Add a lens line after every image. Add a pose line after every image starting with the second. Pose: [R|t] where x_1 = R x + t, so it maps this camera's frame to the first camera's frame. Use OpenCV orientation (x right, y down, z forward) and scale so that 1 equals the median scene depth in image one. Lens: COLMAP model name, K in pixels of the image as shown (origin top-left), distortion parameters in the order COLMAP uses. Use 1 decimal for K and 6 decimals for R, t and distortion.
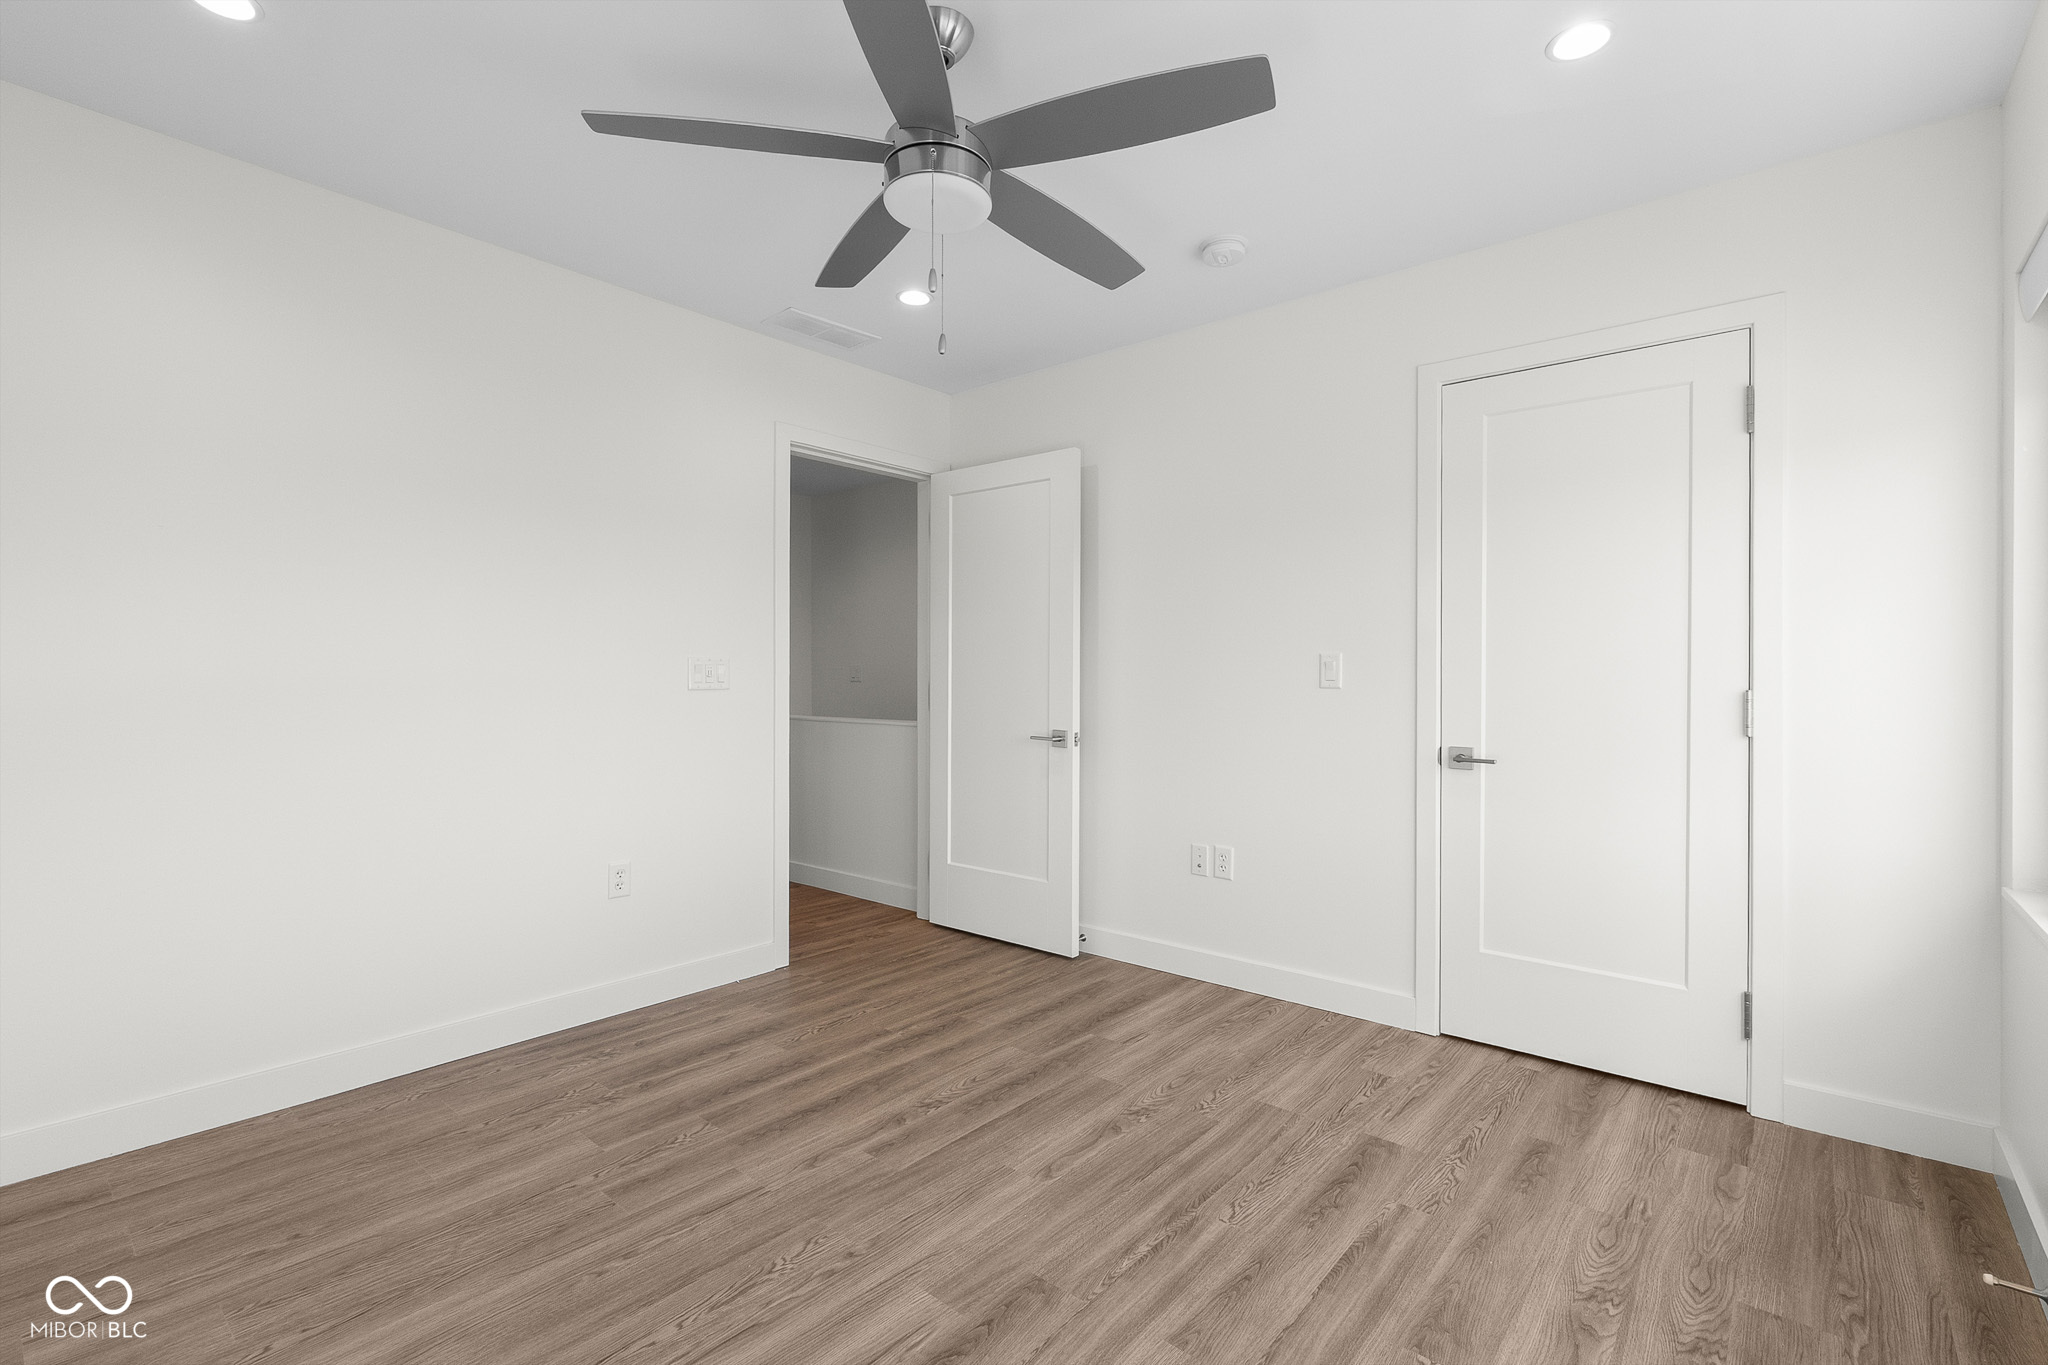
lens RADIAL K [[912.8, 0, 1023.6], [0, 912.8, 678.8], [0, 0, 1]] dist [-0.000882, 0.001104]
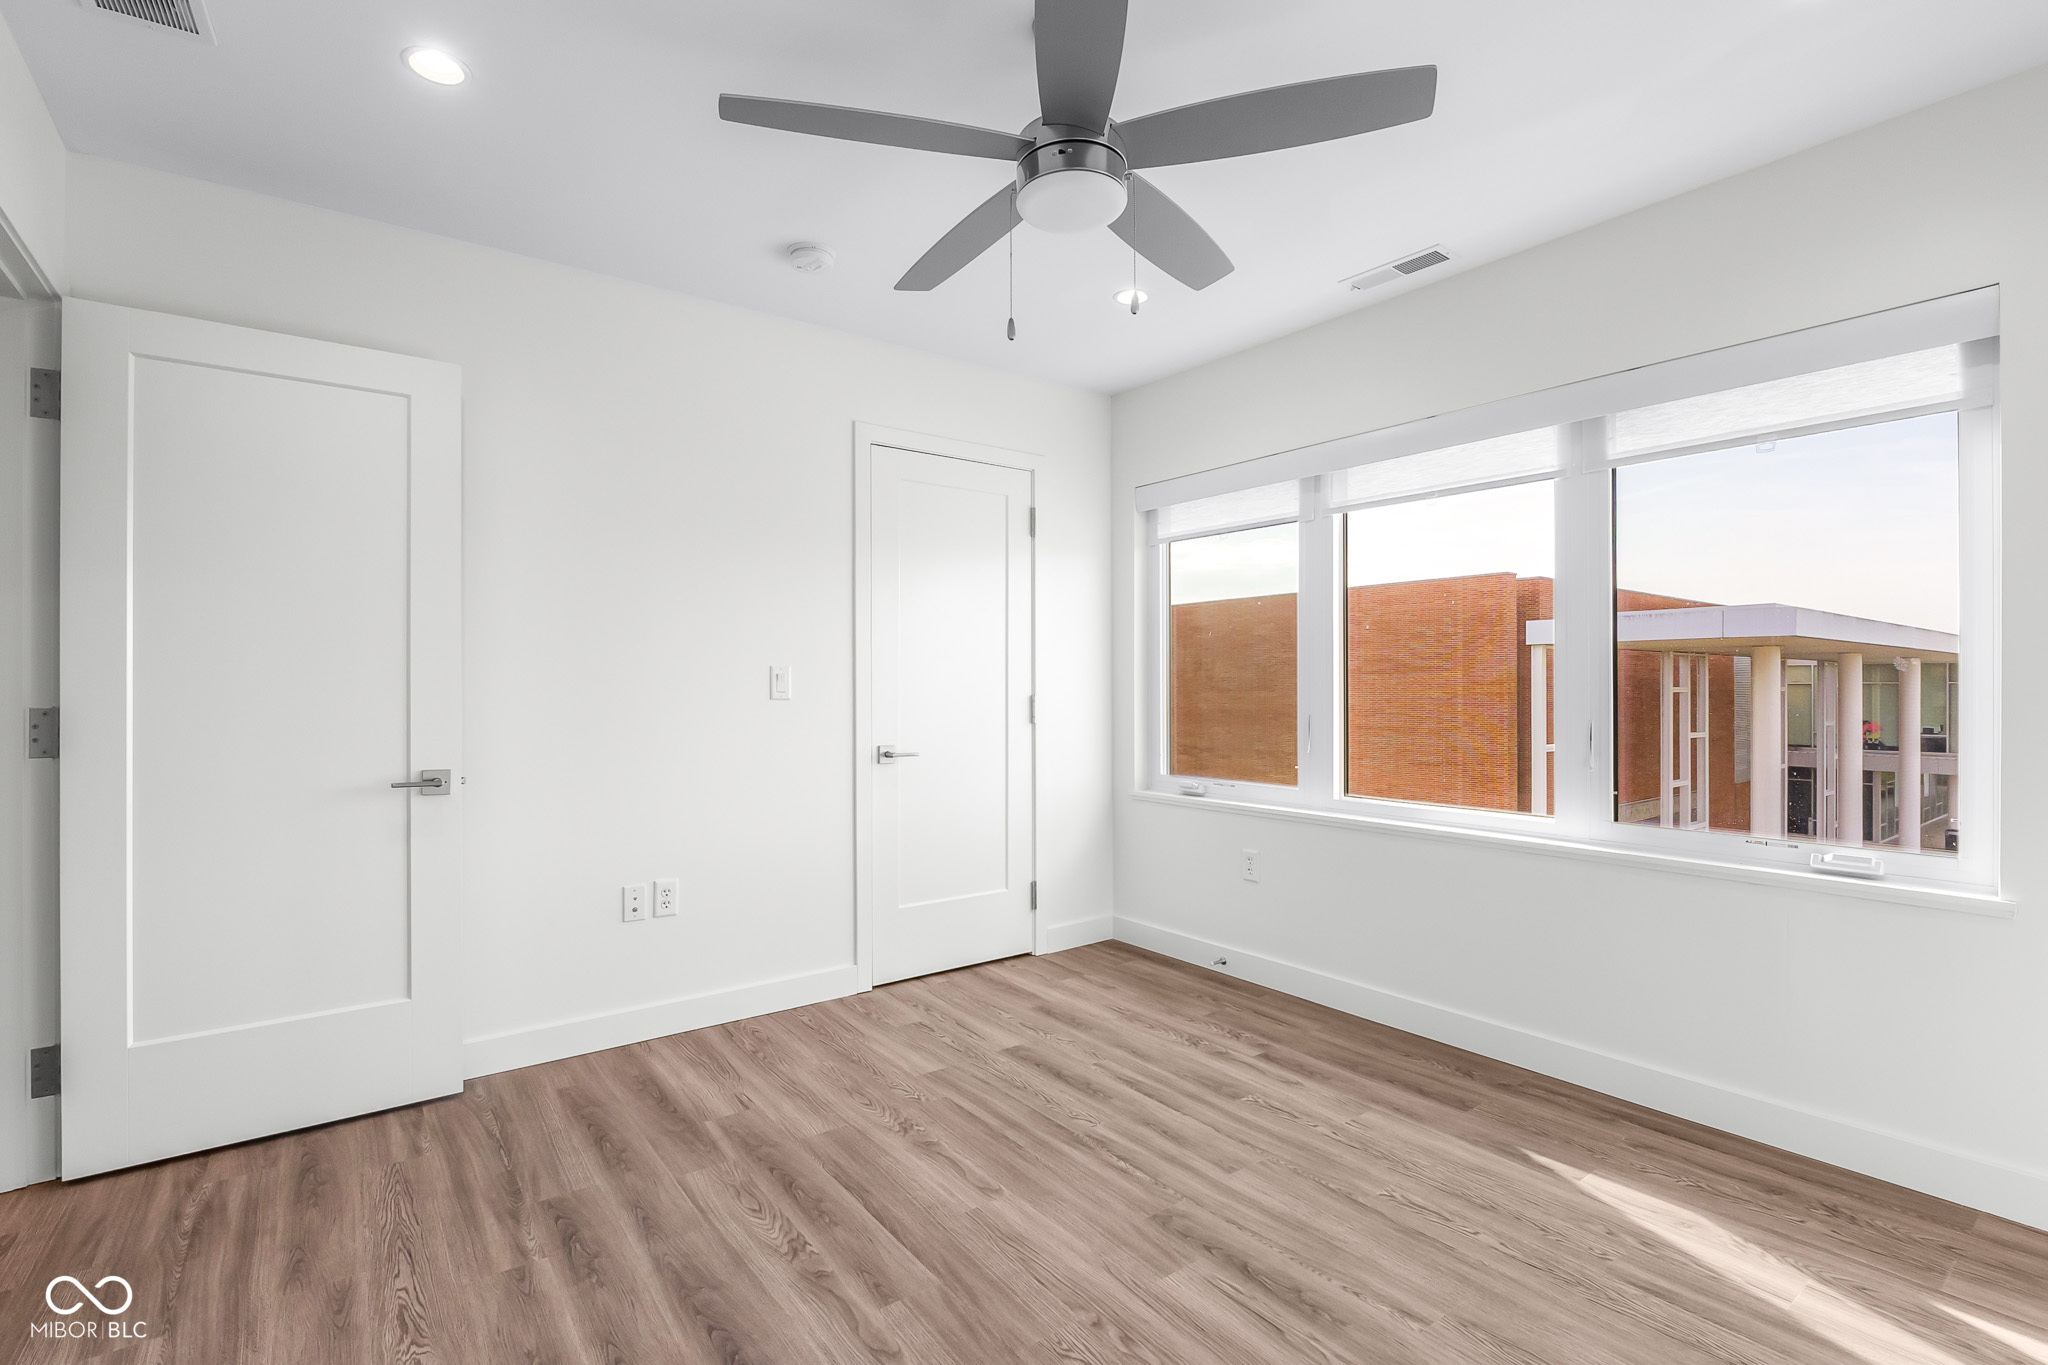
lens RADIAL K [[941.9, 0, 1016.9], [0, 941.9, 685.5], [0, 0, 1]] dist [-0.012811, 0.000546]
pose [[0.227731, -0.004986, 0.973711, -0.852973], [0.006749, 0.999971, 0.003542, -0.009695], [-0.973701, 0.005766, 0.227758, 0.656160]]
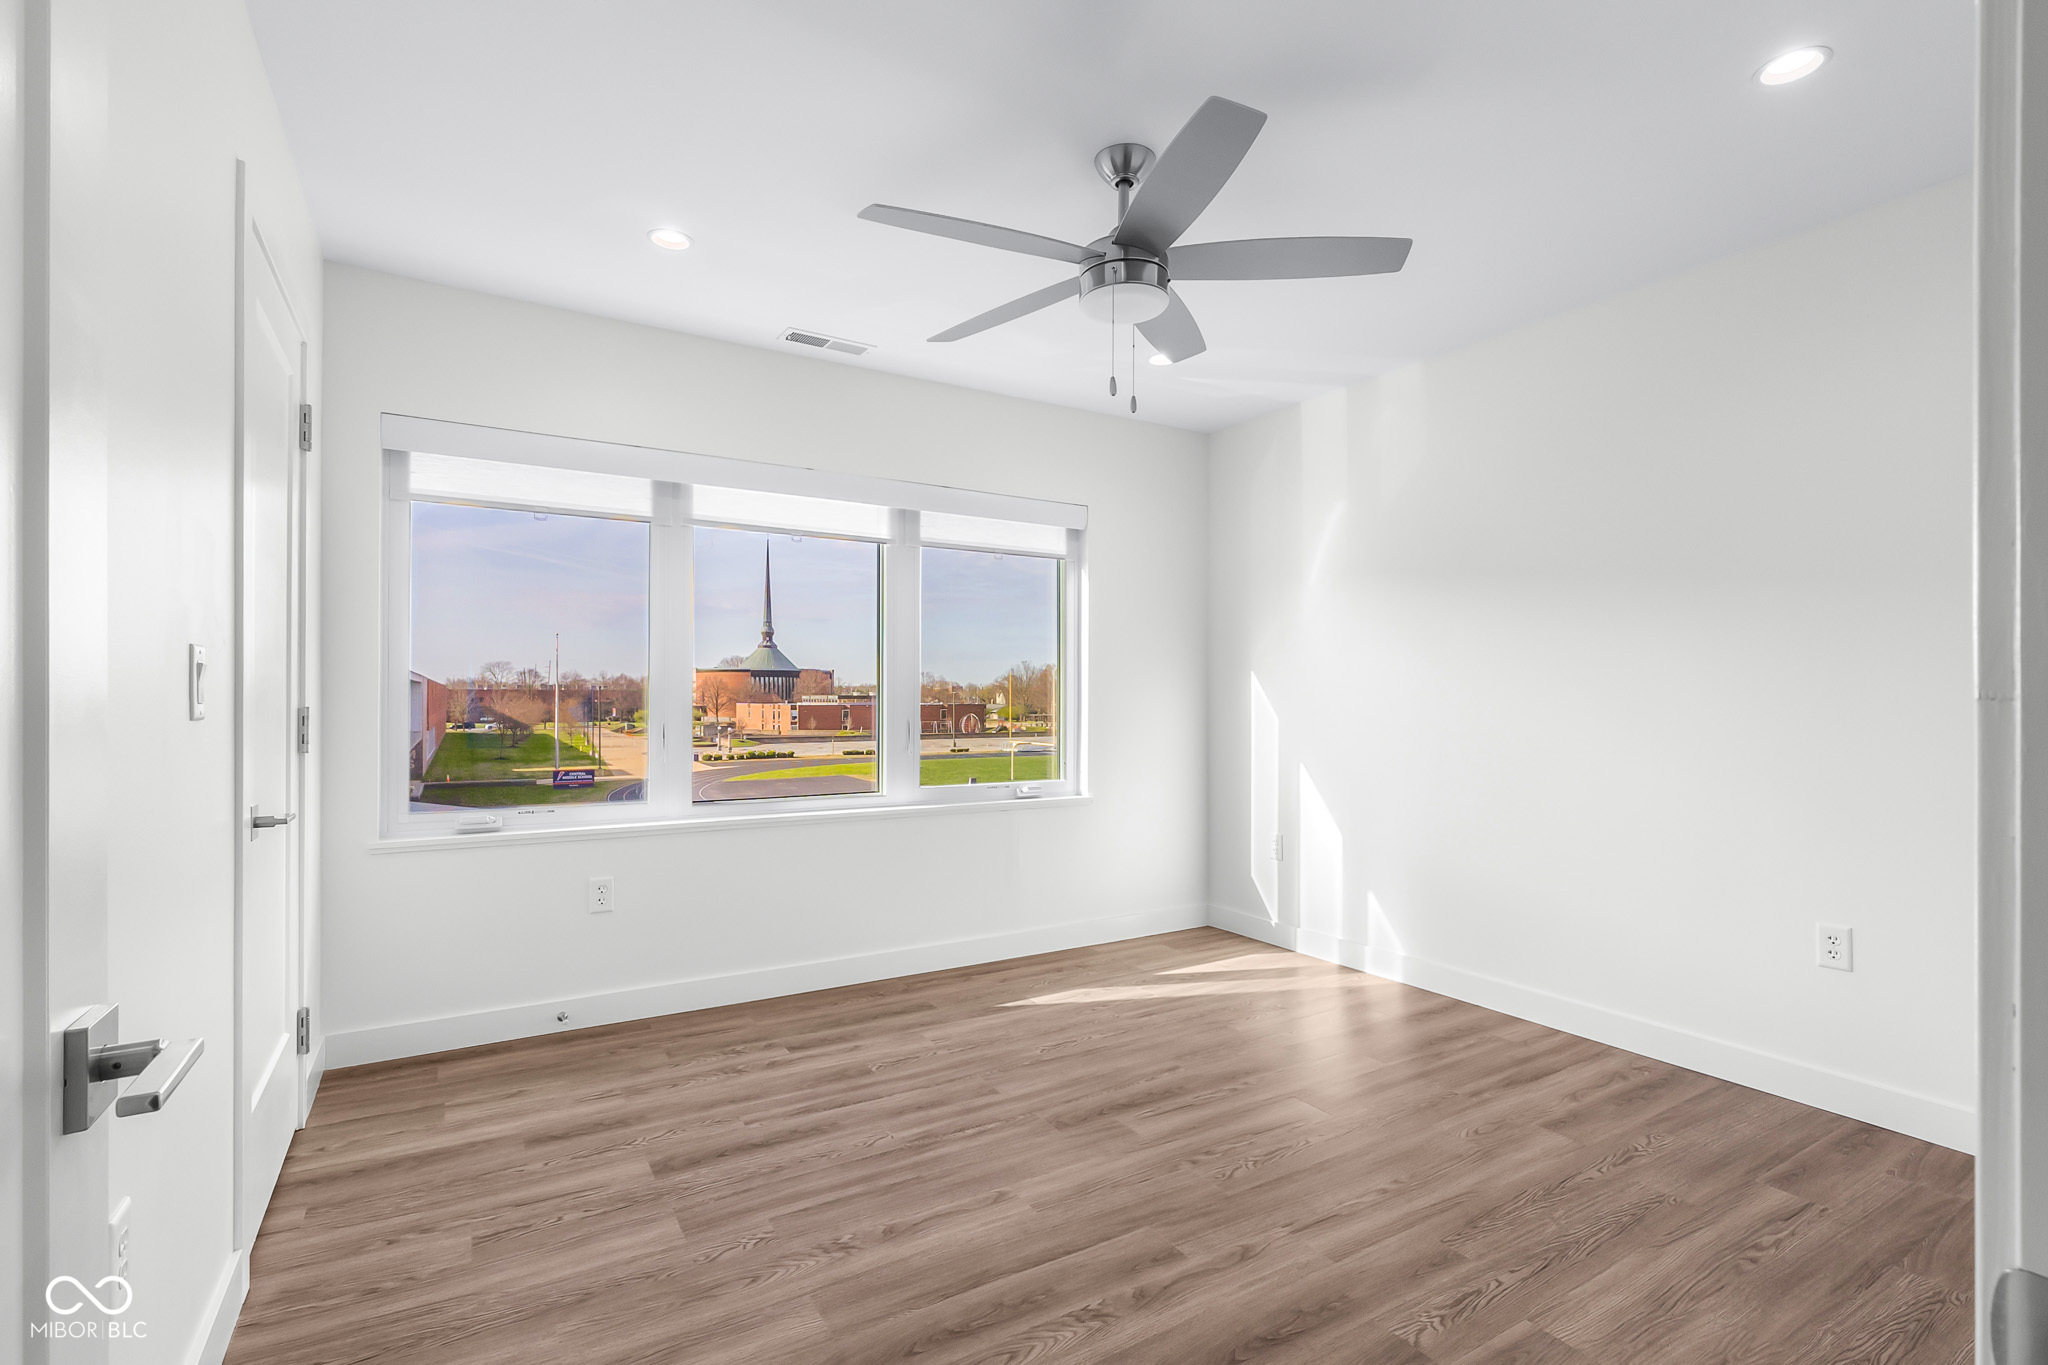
lens RADIAL K [[941.9, 0, 1020.9], [0, 941.9, 686.0], [0, 0, 1]] dist [-0.012811, 0.000546]
pose [[-0.948033, -0.002577, 0.318163, -0.283364], [-0.004690, 0.999972, -0.005875, -0.007255], [-0.318139, -0.007062, -0.948018, 1.748778]]
